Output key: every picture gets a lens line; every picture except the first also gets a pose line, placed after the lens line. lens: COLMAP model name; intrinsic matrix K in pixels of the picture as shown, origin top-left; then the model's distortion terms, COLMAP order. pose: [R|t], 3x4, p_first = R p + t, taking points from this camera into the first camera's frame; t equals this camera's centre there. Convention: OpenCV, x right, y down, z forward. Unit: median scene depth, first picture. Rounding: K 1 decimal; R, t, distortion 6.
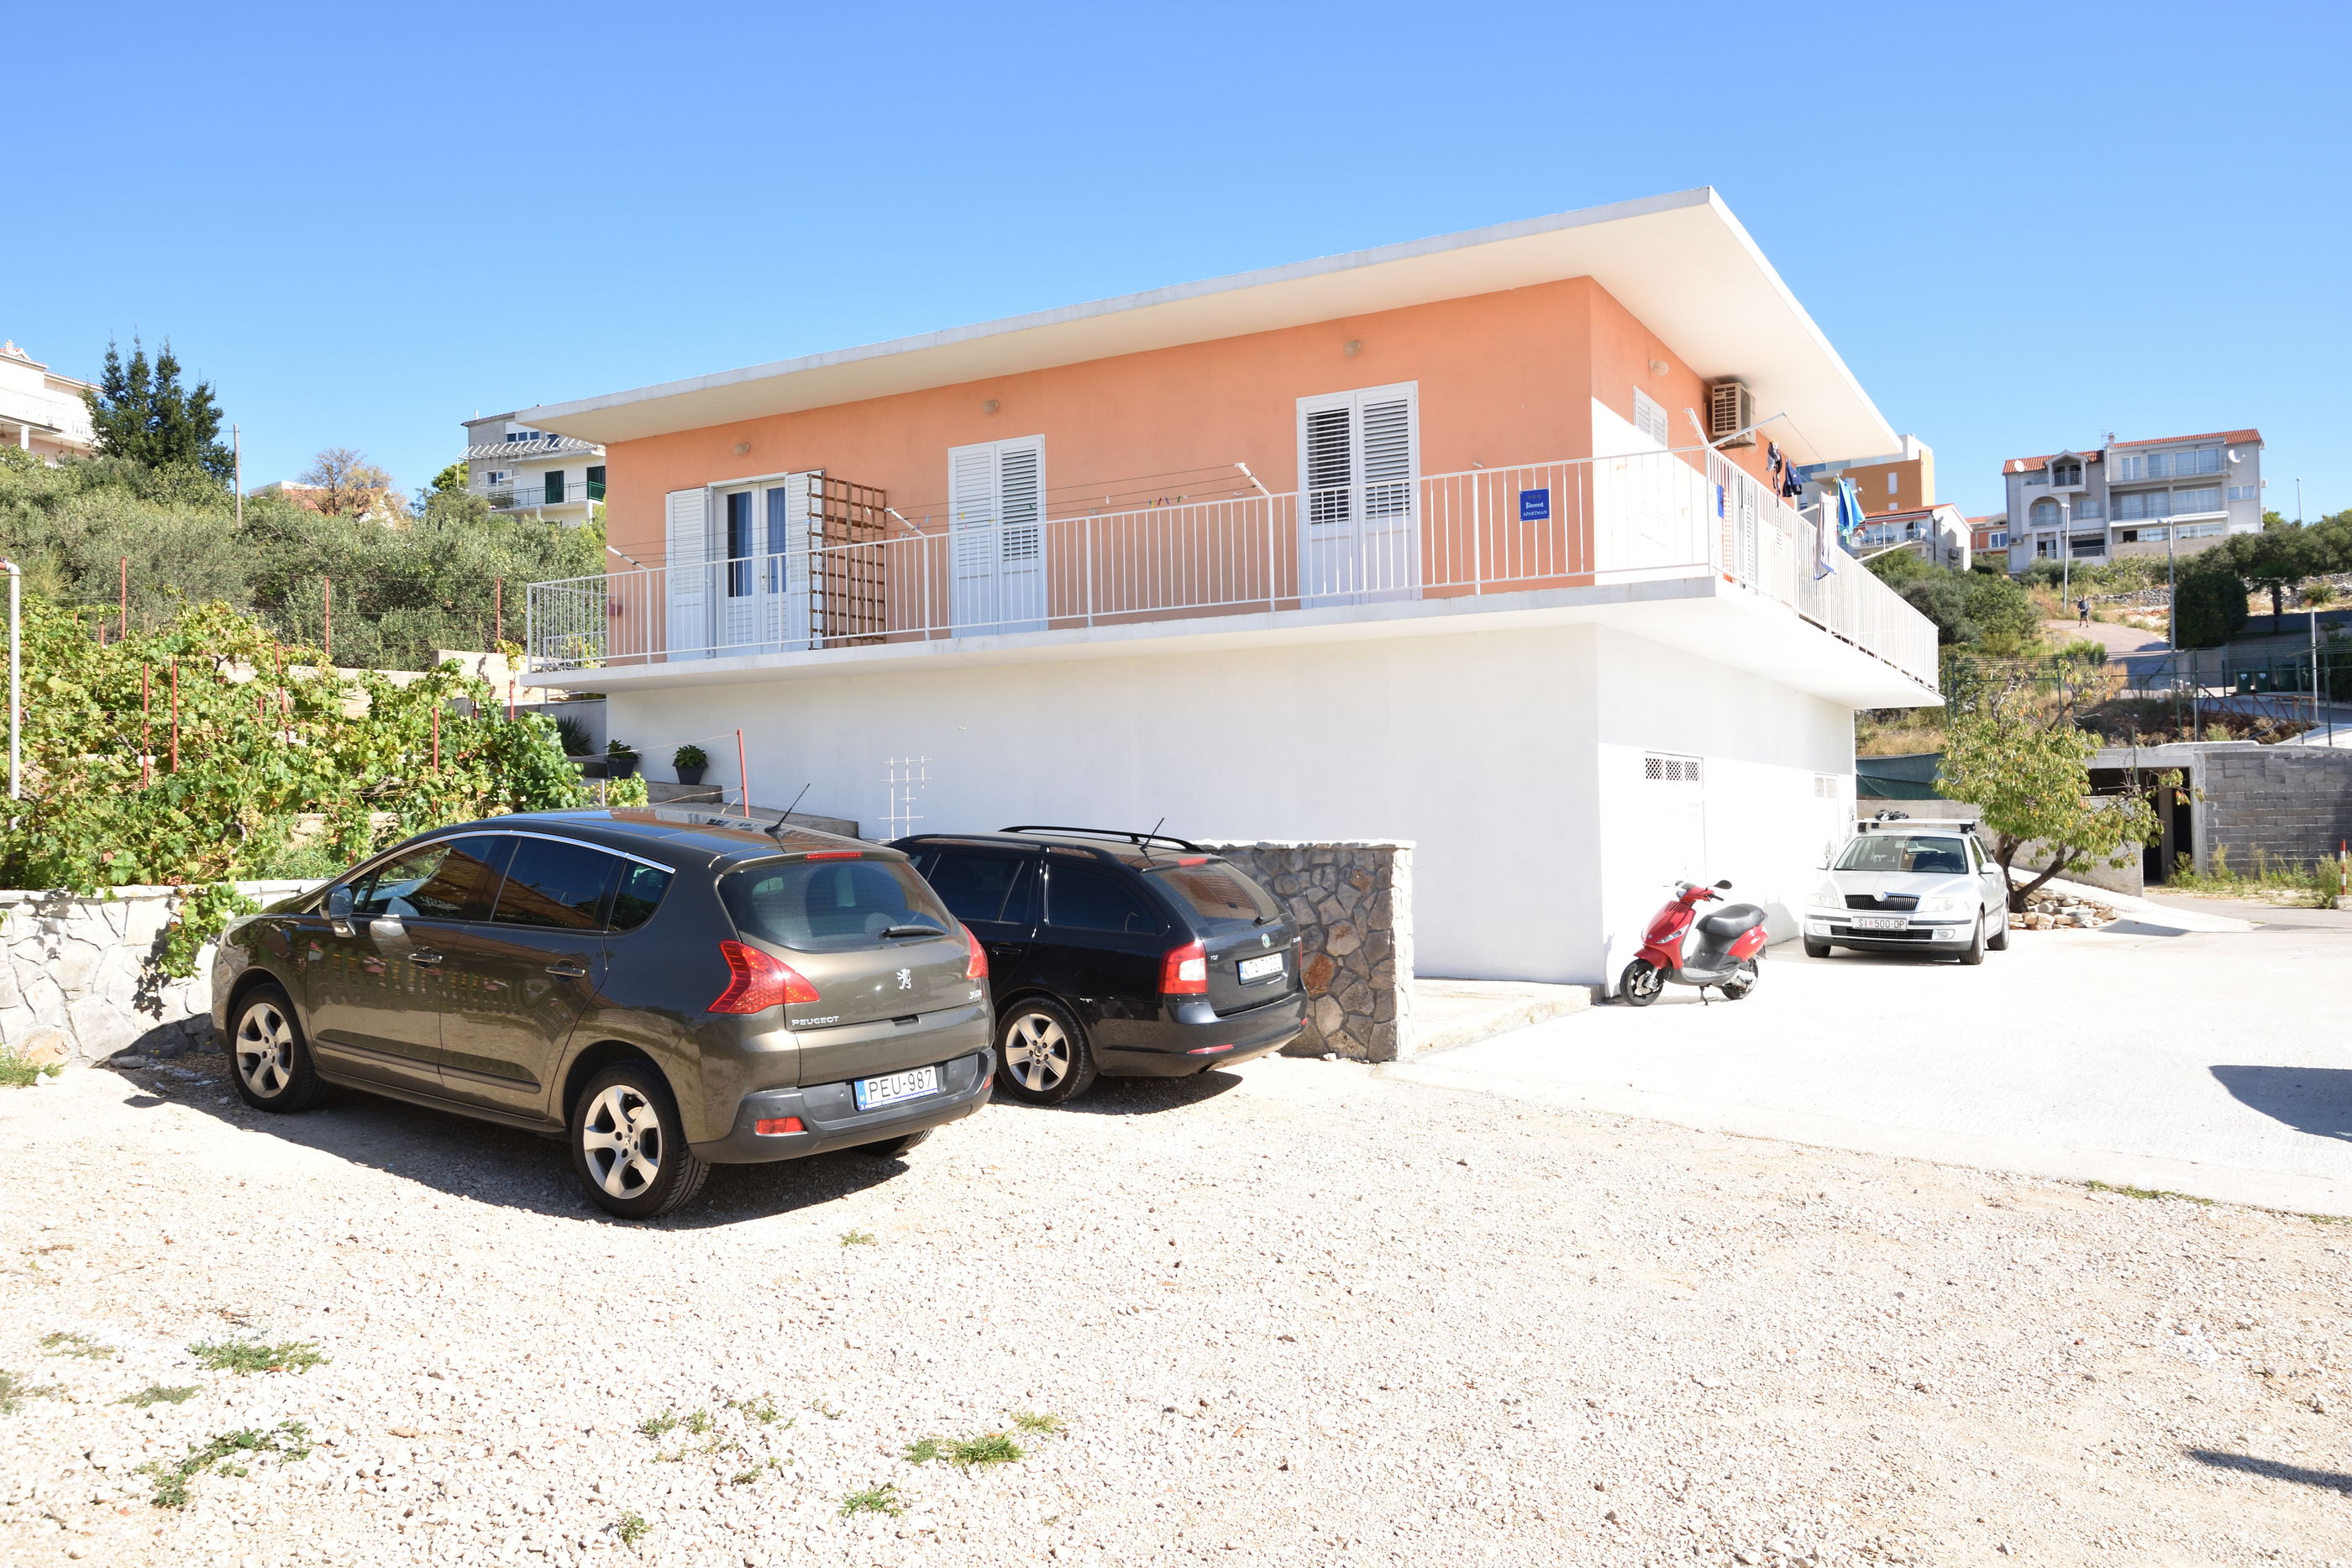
lens RADIAL K [[1764.5, 0, 1166.3], [0, 1764.5, 778.2], [0, 0, 1]] dist [0.001363, 0.017915]
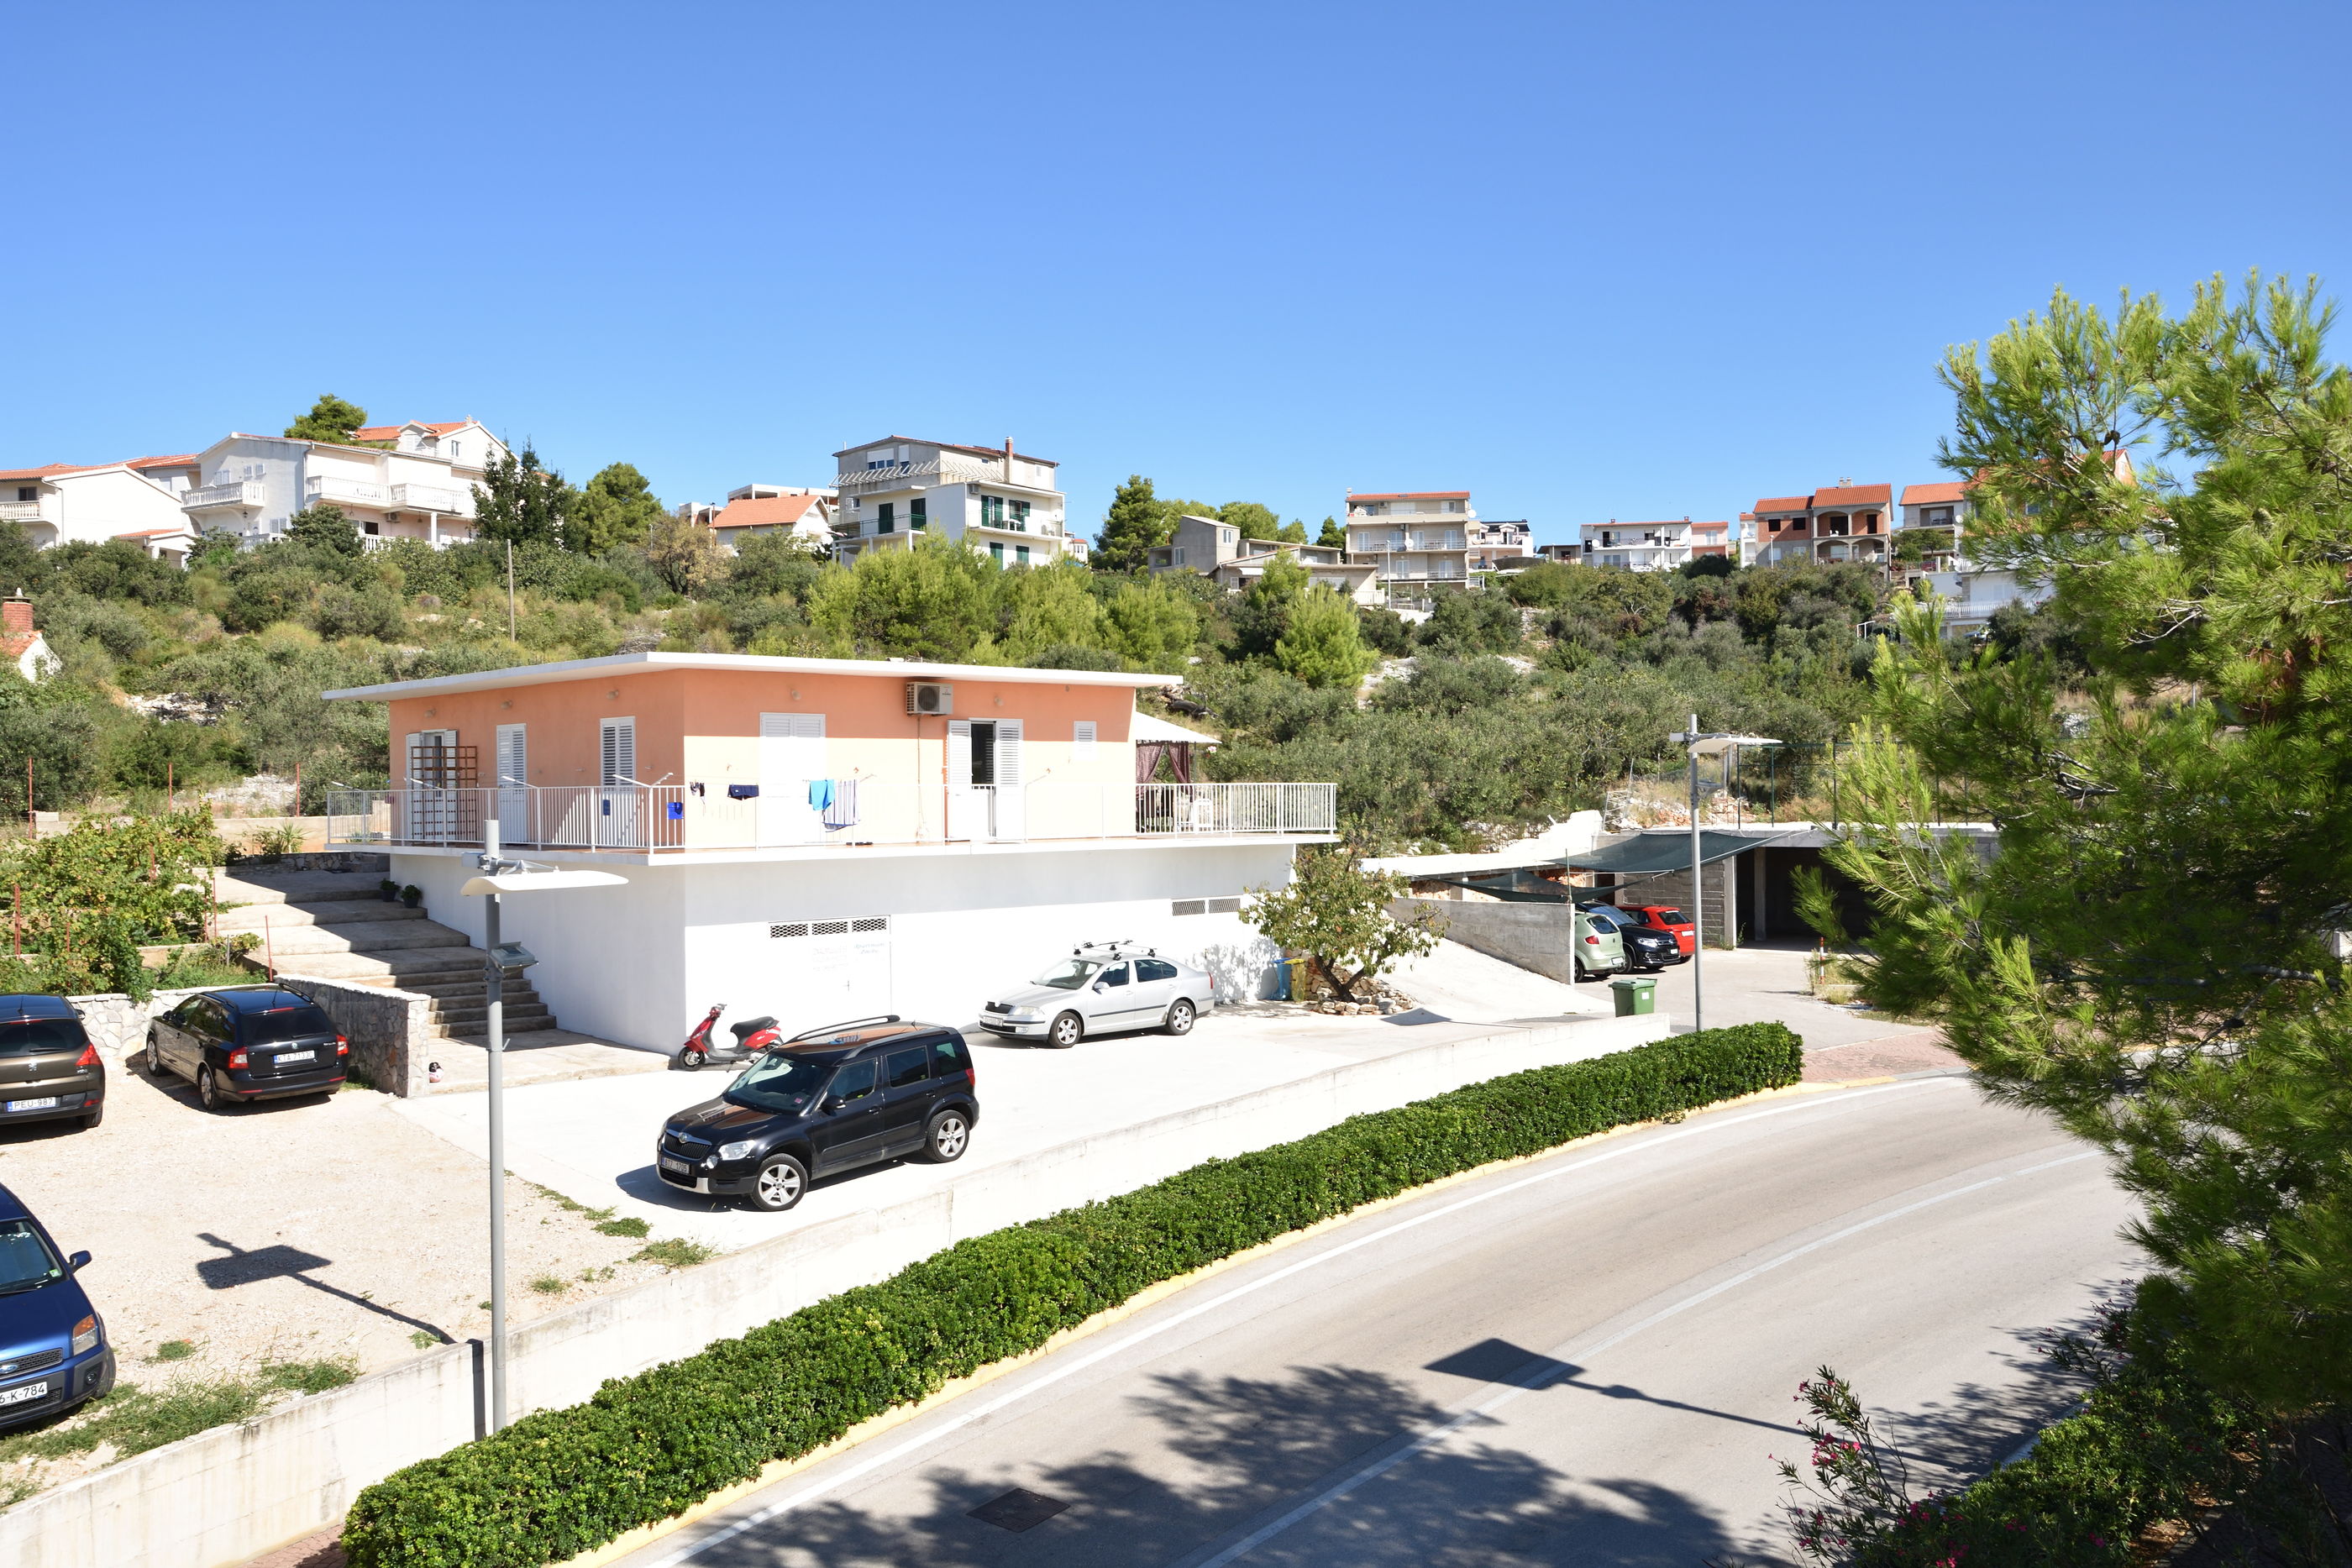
lens RADIAL K [[1920.5, 0, 1172.3], [0, 1920.5, 783.1], [0, 0, 1]] dist [-0.005001, 0.035637]
pose [[0.954890, 0.004570, -0.296926, 1.229877], [0.003835, 0.999608, 0.027720, -0.206696], [0.296937, -0.027608, 0.954498, -0.693238]]
